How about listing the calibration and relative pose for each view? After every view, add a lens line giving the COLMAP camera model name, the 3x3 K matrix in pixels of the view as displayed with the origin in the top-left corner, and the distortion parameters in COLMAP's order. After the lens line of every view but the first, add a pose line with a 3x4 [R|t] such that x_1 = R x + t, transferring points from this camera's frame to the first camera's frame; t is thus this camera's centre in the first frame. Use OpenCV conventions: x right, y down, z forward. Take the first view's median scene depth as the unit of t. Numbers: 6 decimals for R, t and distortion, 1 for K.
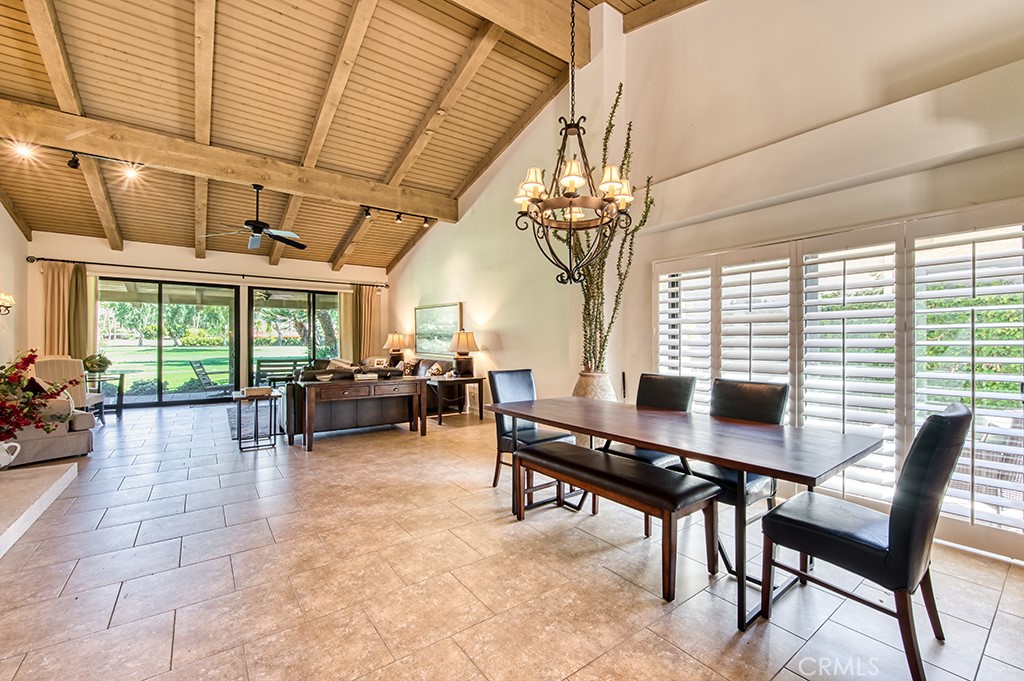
lens RADIAL K [[423.0, 0, 508.8], [0, 423.0, 337.6], [0, 0, 1]] dist [0.000716, -0.000088]
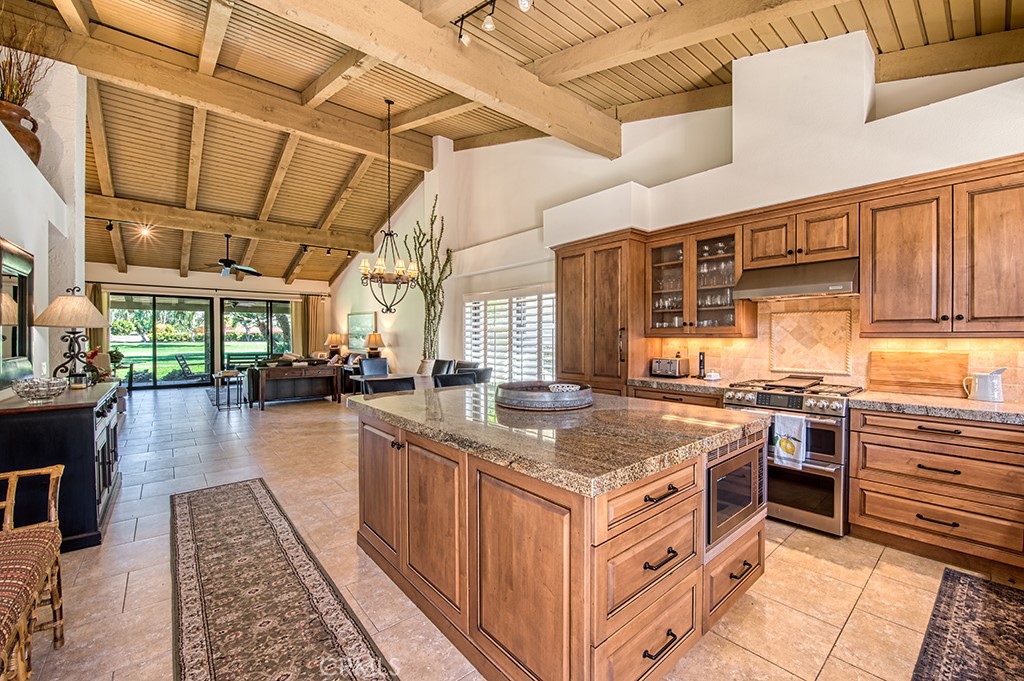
lens RADIAL K [[415.2, 0, 475.6], [0, 415.2, 337.3], [0, 0, 1]] dist [-0.001482, -0.000130]
pose [[0.999974, -0.002234, 0.006822, 0.198760], [0.002154, 0.999928, 0.011793, -0.014575], [-0.006848, -0.011778, 0.999907, -0.348940]]
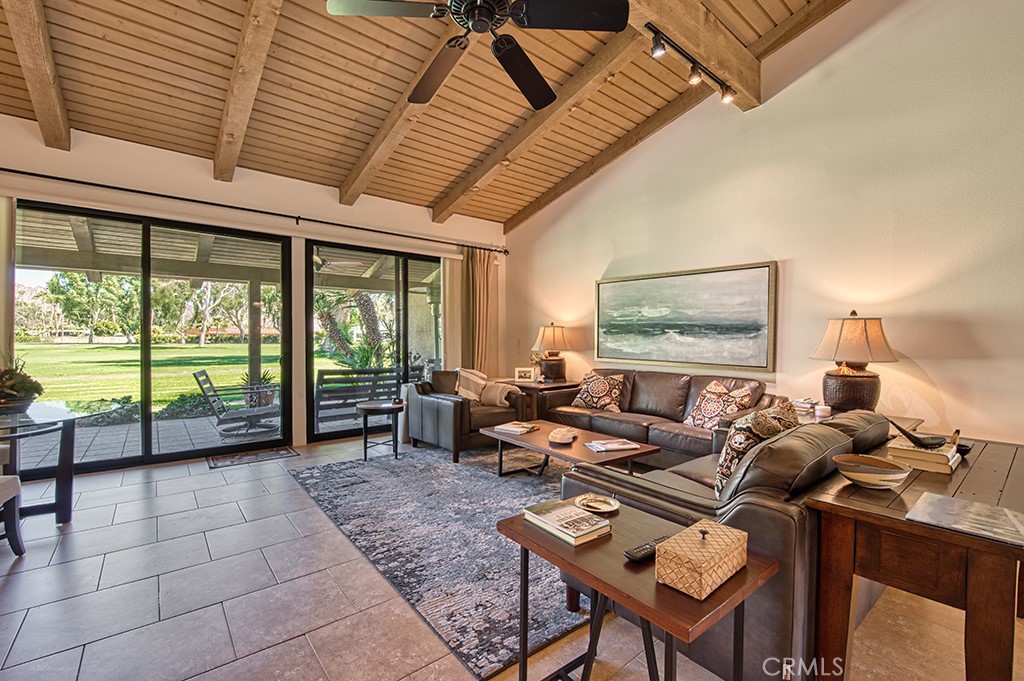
lens RADIAL K [[429.9, 0, 512.0], [0, 429.9, 340.5], [0, 0, 1]] dist [-0.008611, -0.000204]
pose [[0.998002, 0.002055, 0.063142, -0.454587], [-0.002799, 0.999928, 0.011695, 0.006157], [-0.063114, -0.011848, 0.997936, 0.498884]]
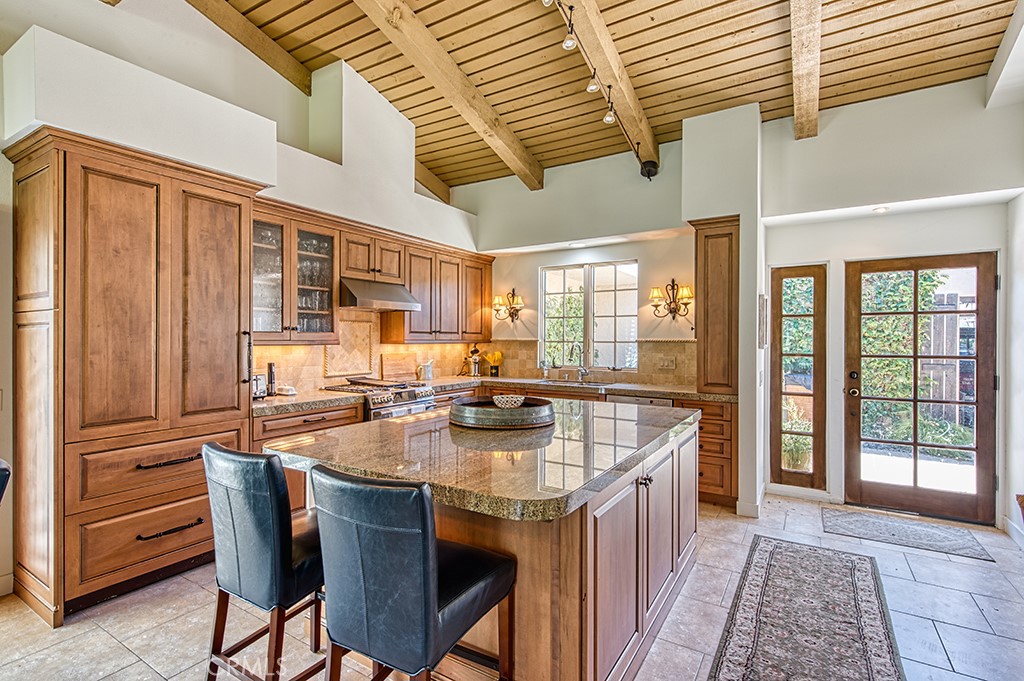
lens RADIAL K [[644.3, 0, 512.0], [0, 644.3, 340.5], [0, 0, 1]] dist [0.035193, 0.000609]
pose [[-0.478050, -0.000496, 0.878333, -0.197177], [-0.005818, 0.999980, -0.002602, -0.011725], [-0.878313, -0.006354, -0.478043, 0.251591]]
